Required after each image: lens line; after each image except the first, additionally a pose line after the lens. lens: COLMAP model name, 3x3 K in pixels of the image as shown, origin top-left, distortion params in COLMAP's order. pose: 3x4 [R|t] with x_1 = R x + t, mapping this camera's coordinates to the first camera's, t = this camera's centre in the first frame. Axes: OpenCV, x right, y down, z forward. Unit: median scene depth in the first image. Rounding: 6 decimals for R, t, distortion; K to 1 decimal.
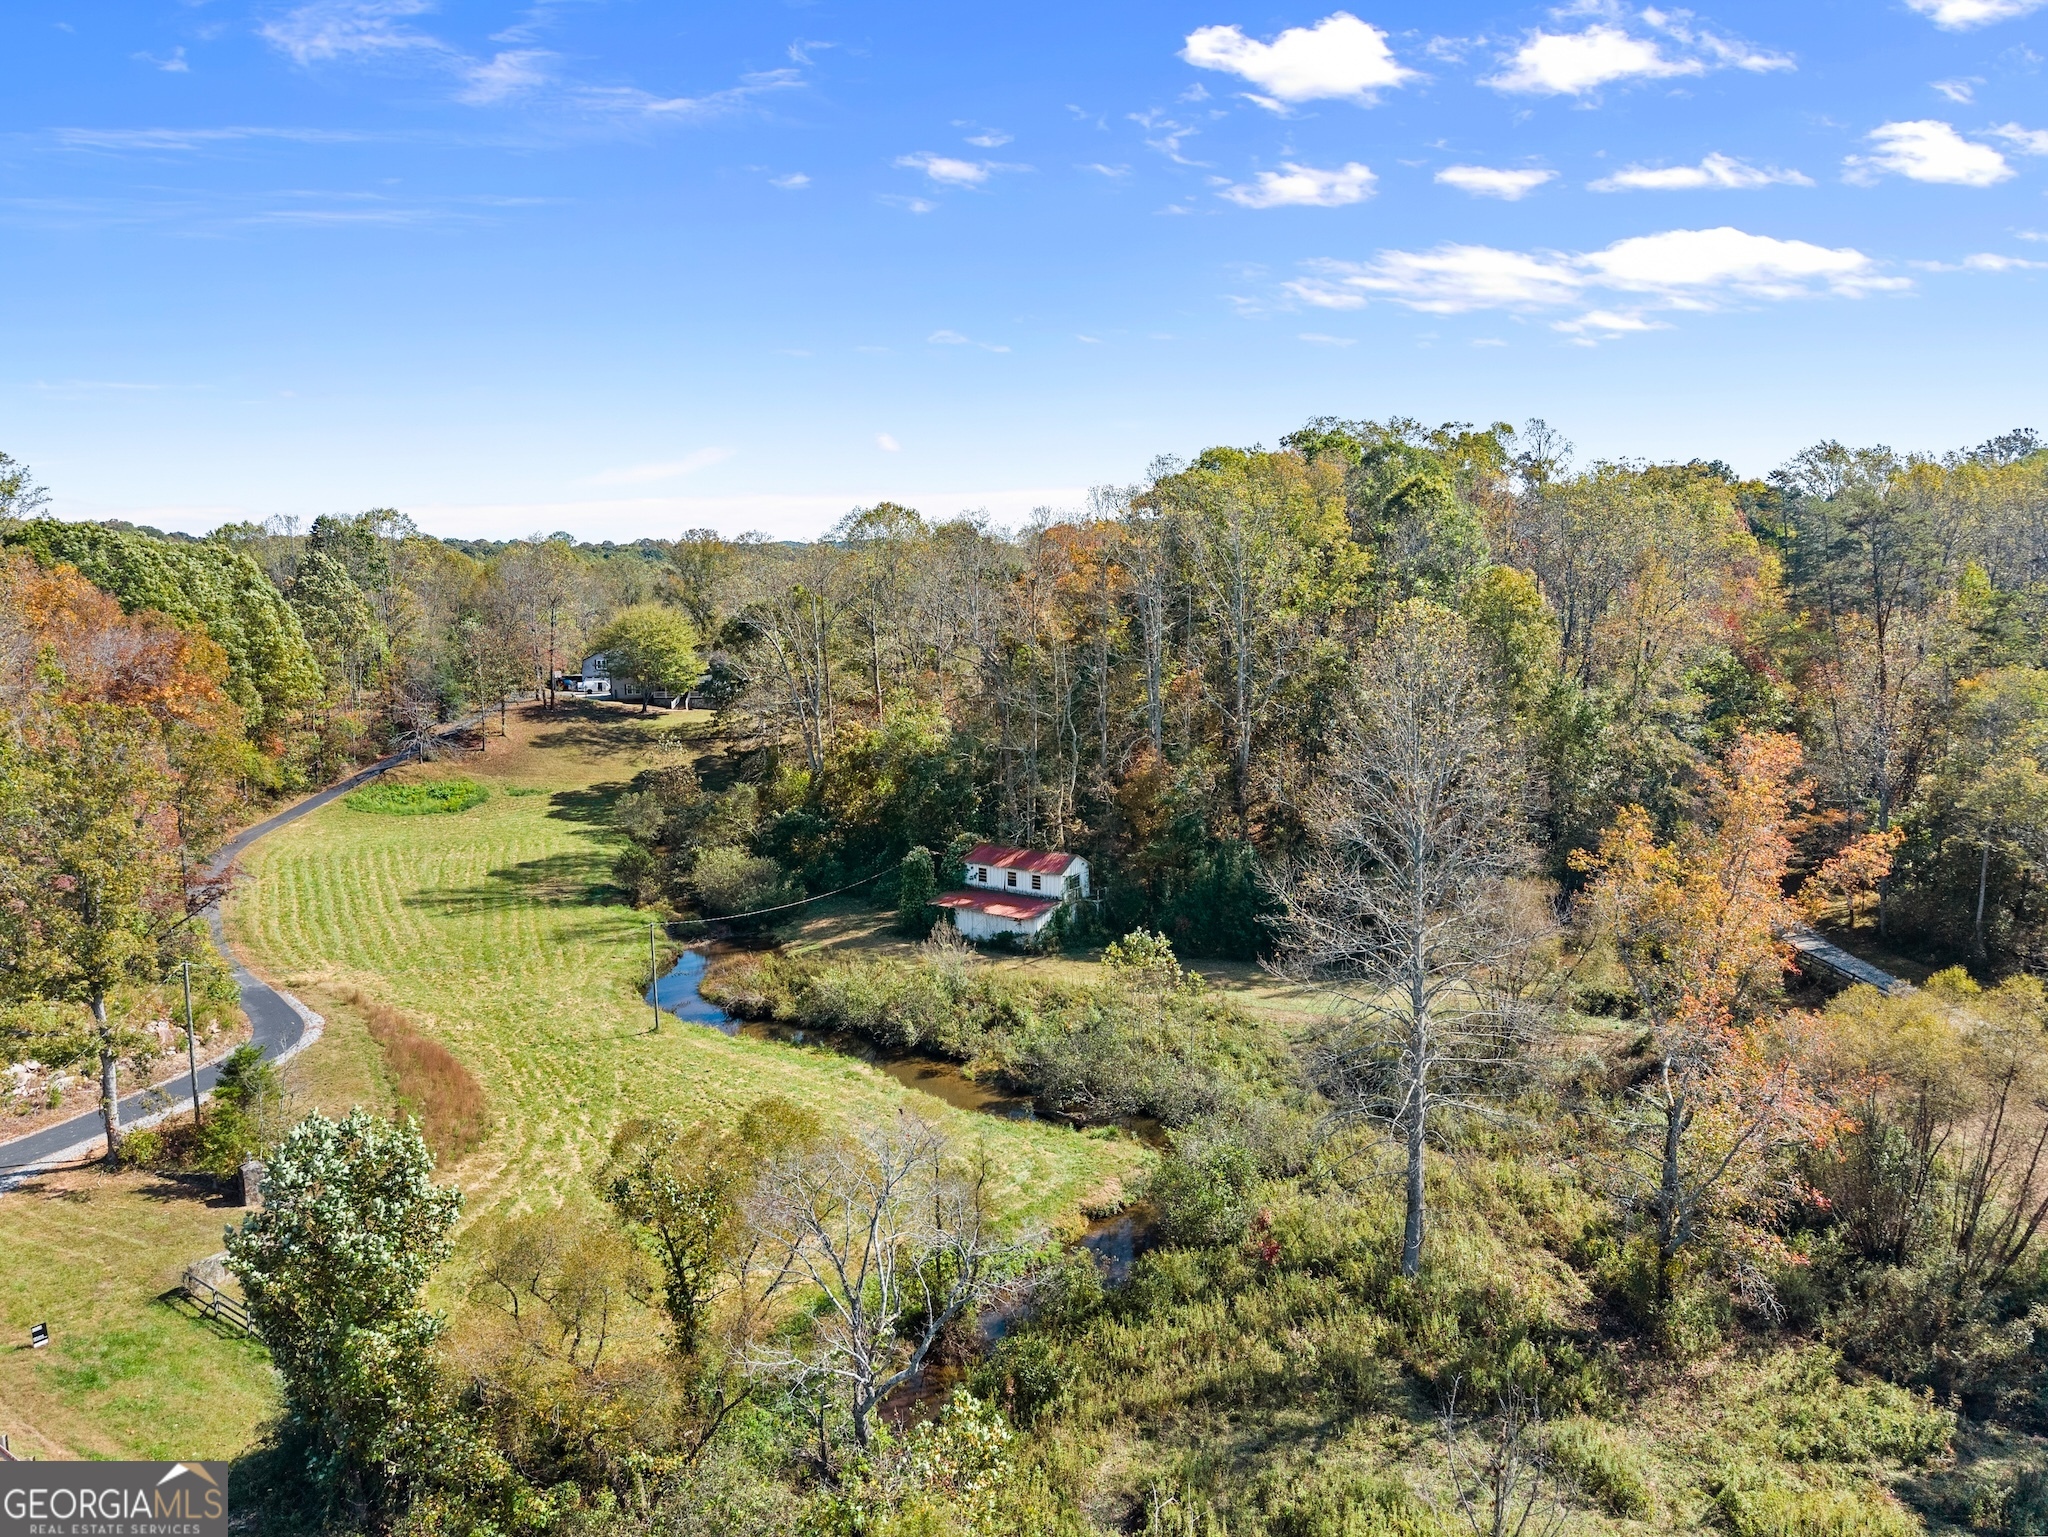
lens RADIAL K [[1400.9, 0, 1025.6], [0, 1400.9, 769.1], [0, 0, 1]] dist [0.005740, 0.002059]
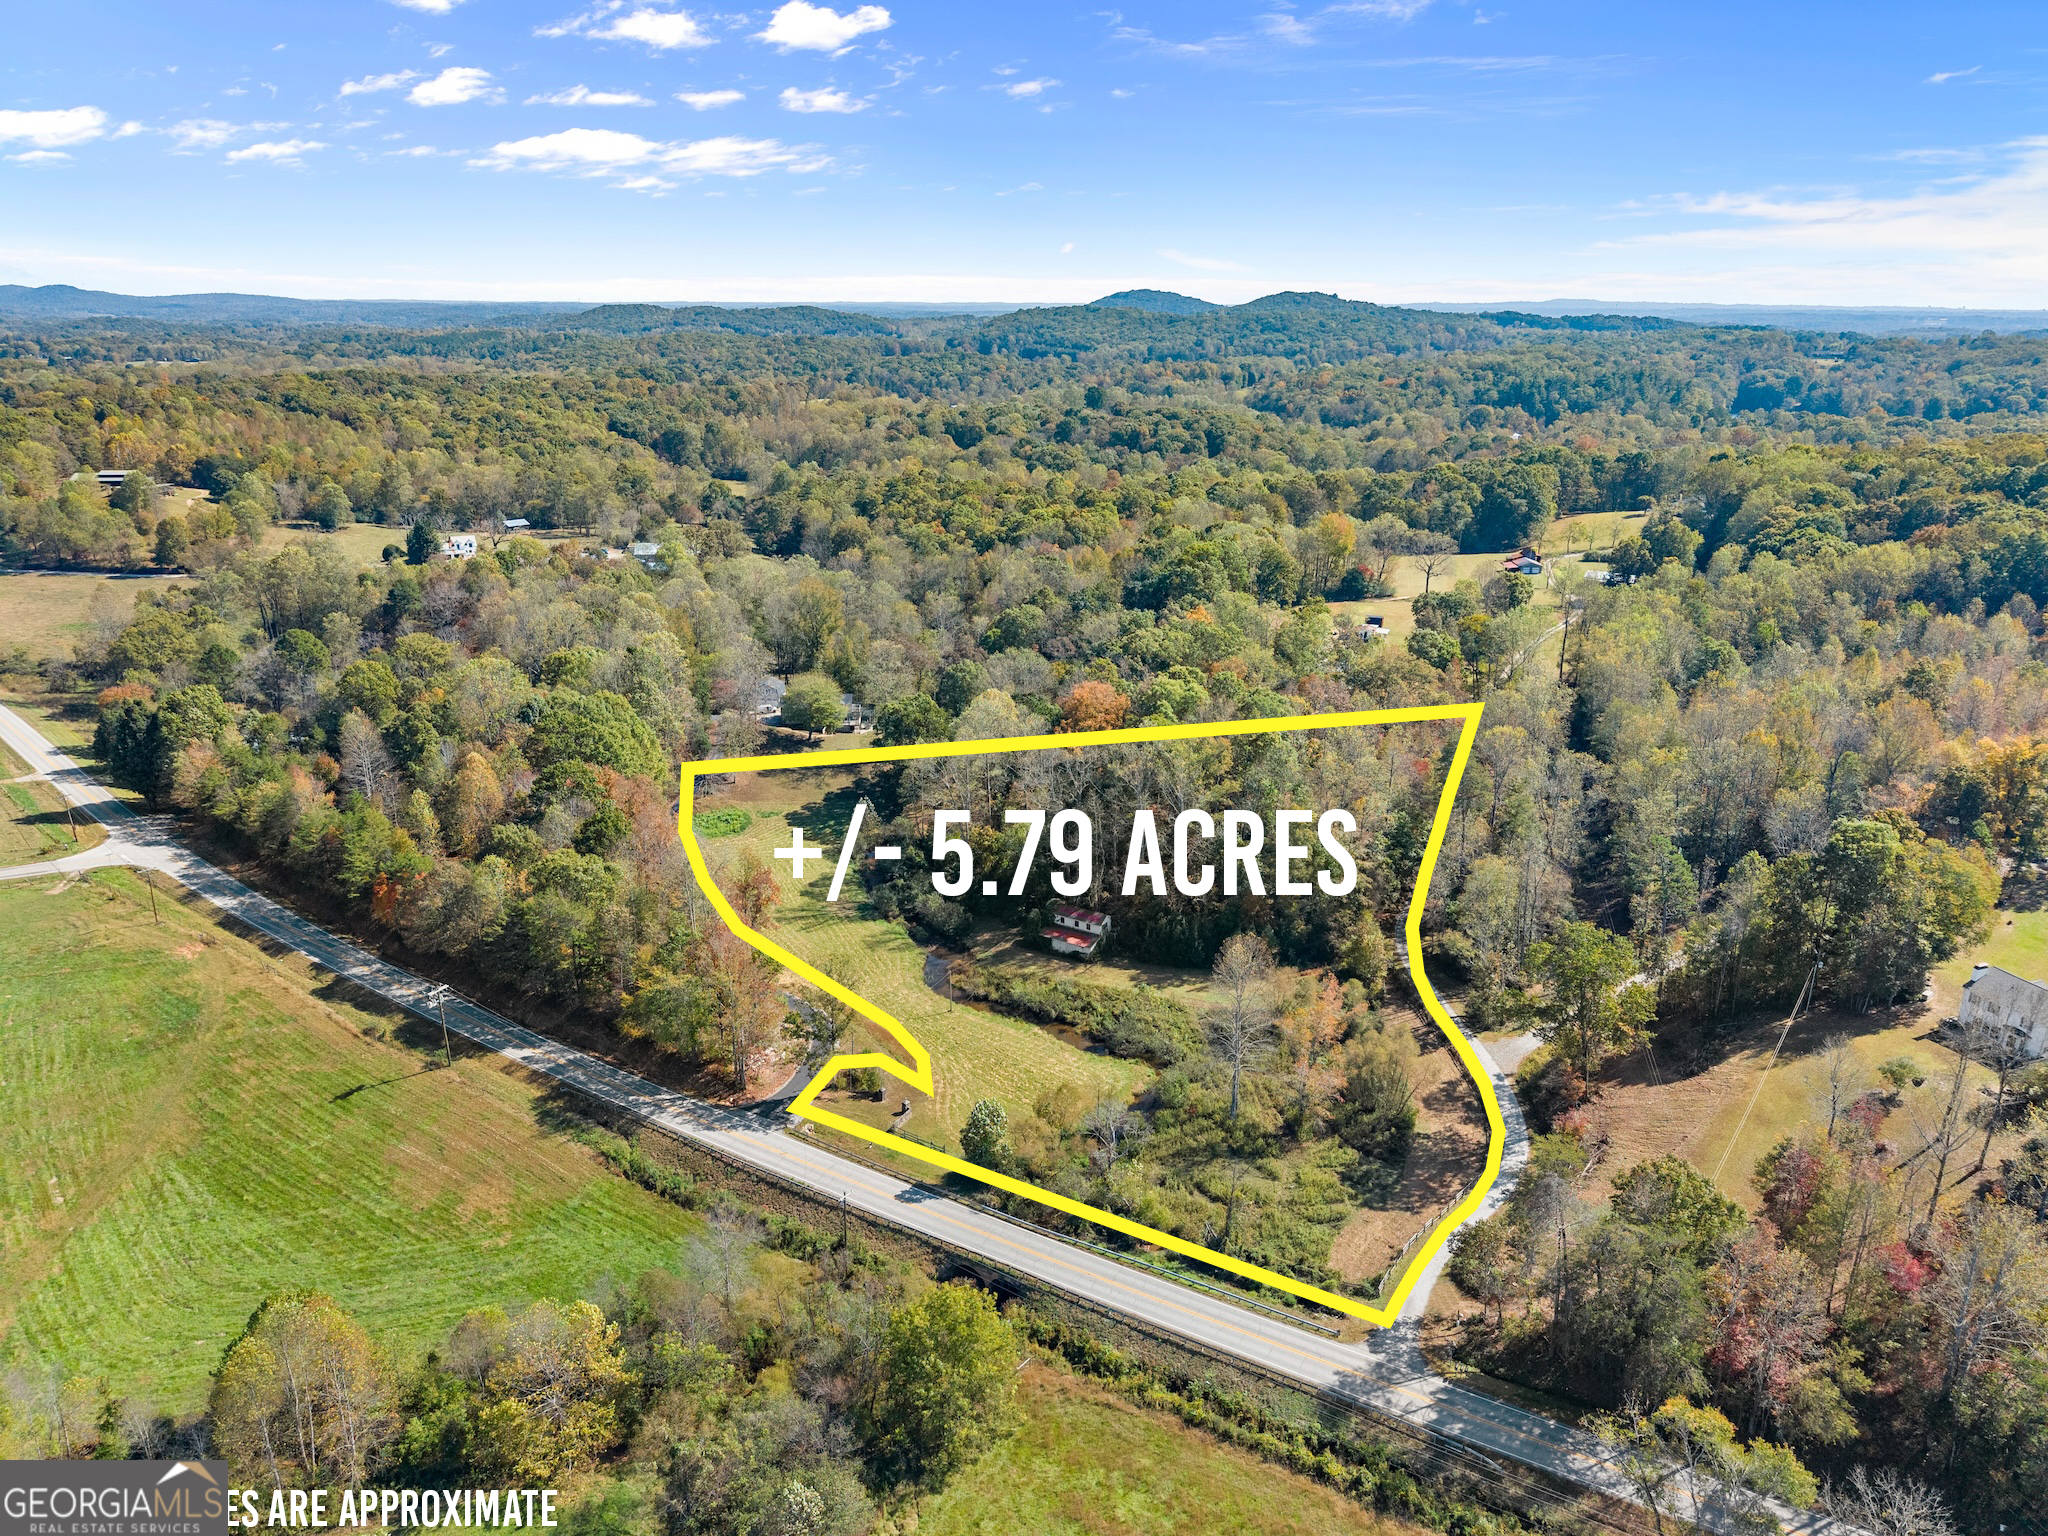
lens RADIAL K [[1400.9, 0, 1021.3], [0, 1400.9, 768.4], [0, 0, 1]] dist [0.005740, 0.002059]
pose [[0.997602, 0.000890, 0.069212, -0.326038], [-0.014306, 0.980978, 0.193589, -0.768693], [-0.067723, -0.194115, 0.978638, -1.462065]]
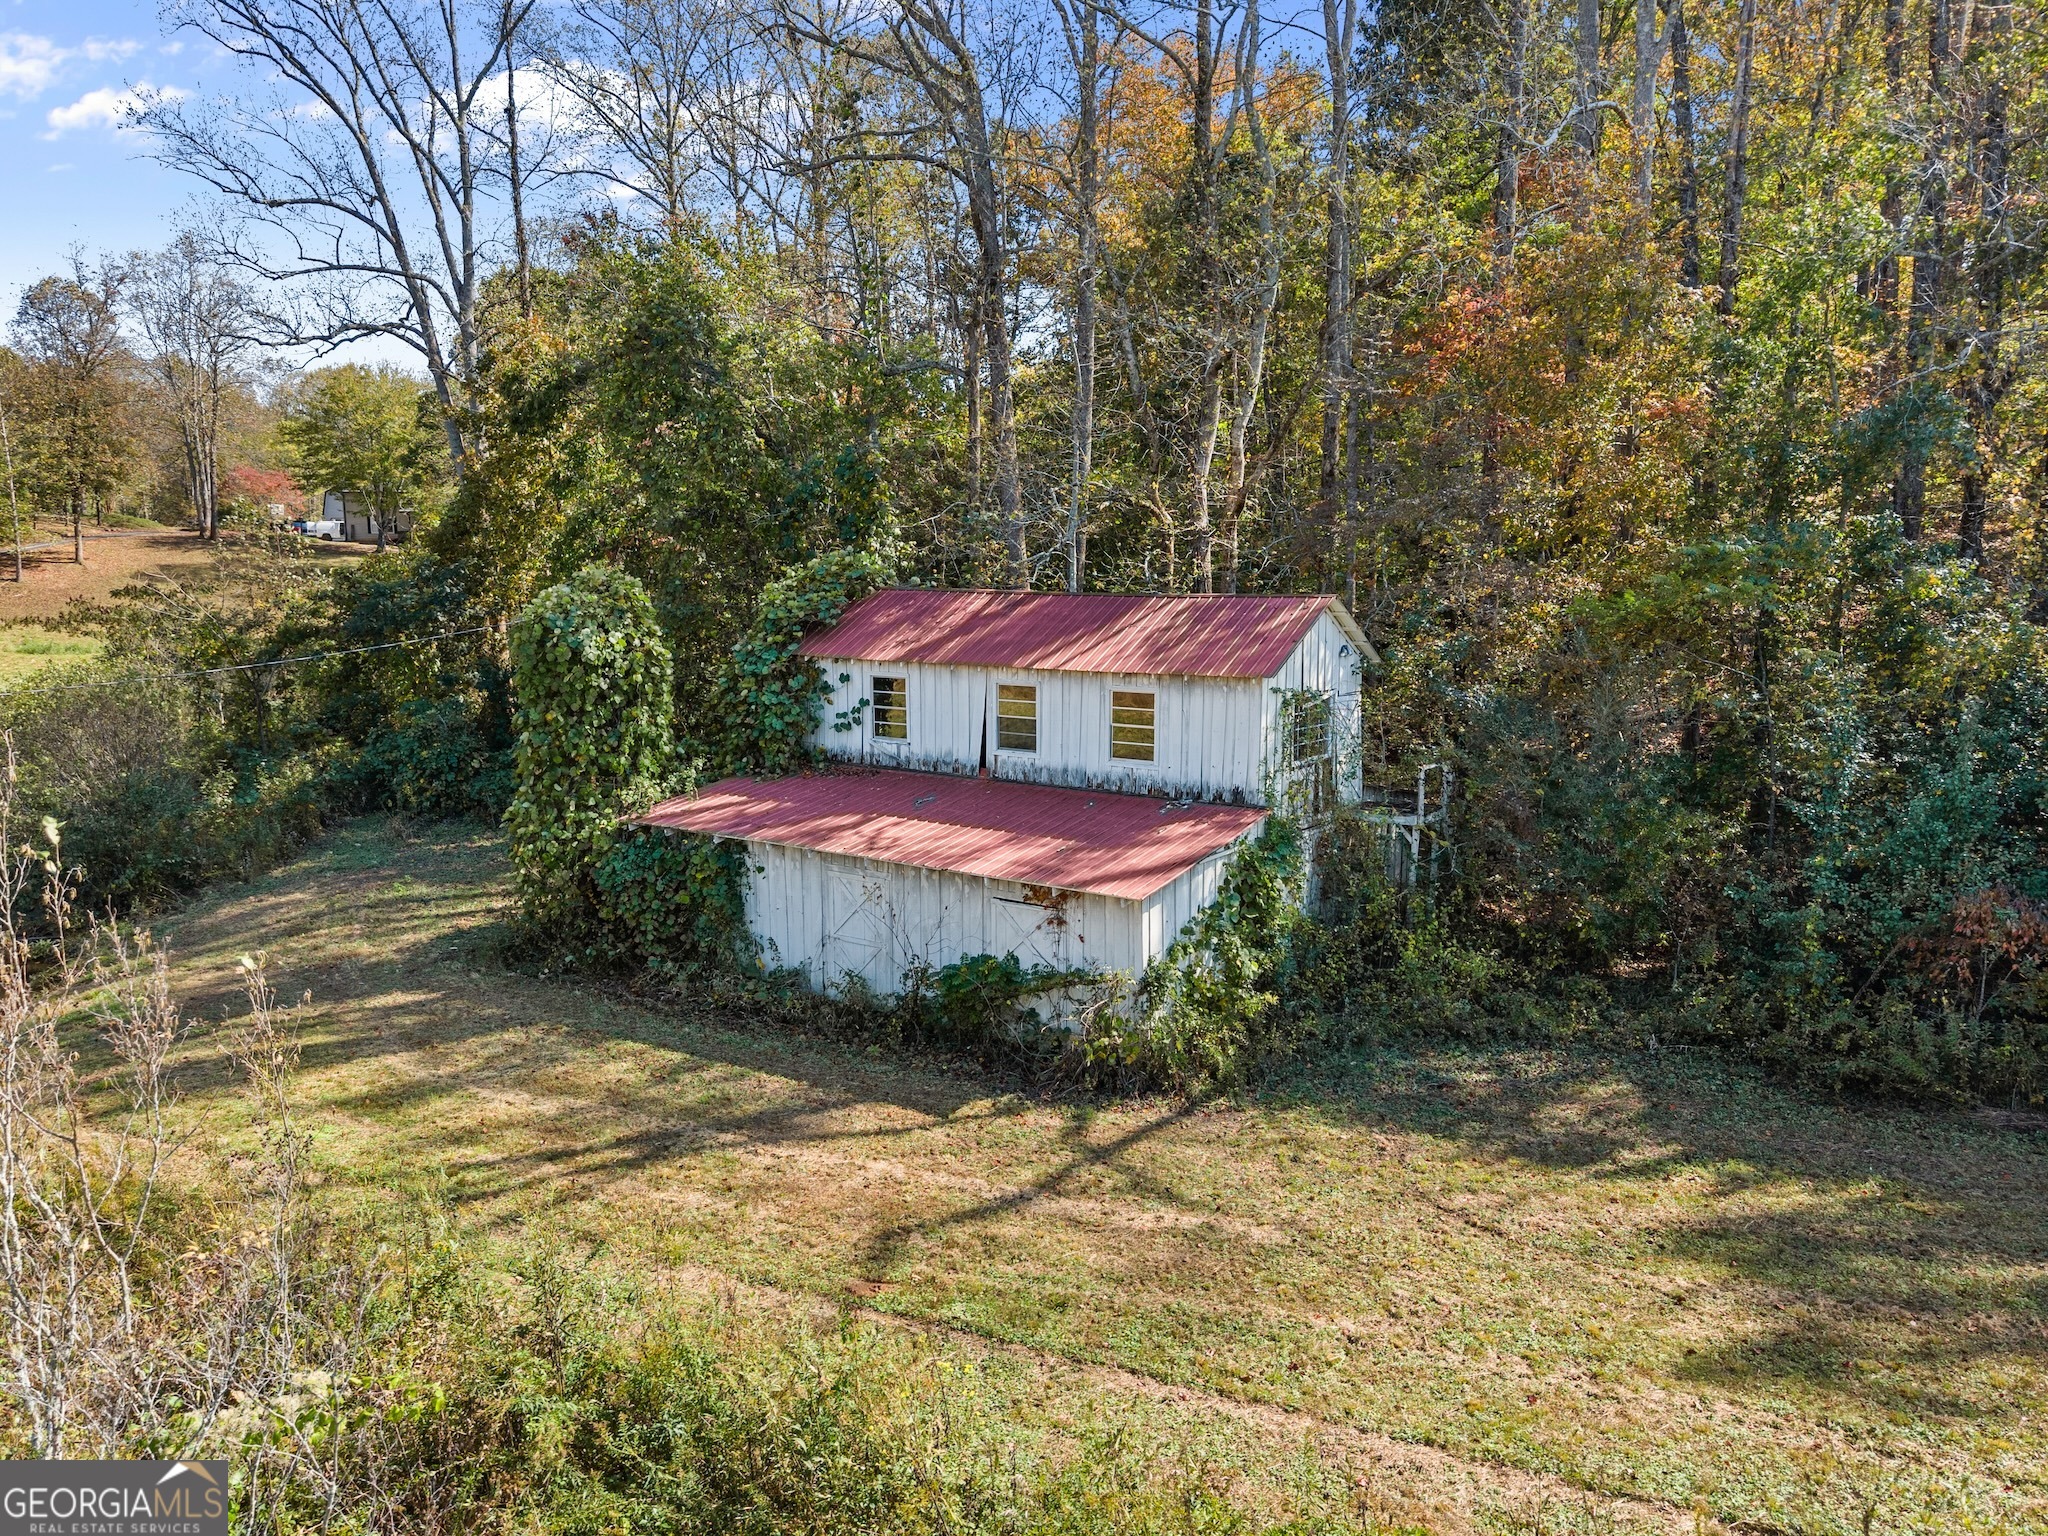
lens RADIAL K [[1400.9, 0, 1022.6], [0, 1400.9, 769.4], [0, 0, 1]] dist [0.005740, 0.002059]
pose [[0.999927, 0.010283, 0.006411, -0.012909], [-0.010343, 0.999902, 0.009419, 0.108973], [-0.006313, -0.009485, 0.999935, 1.002799]]
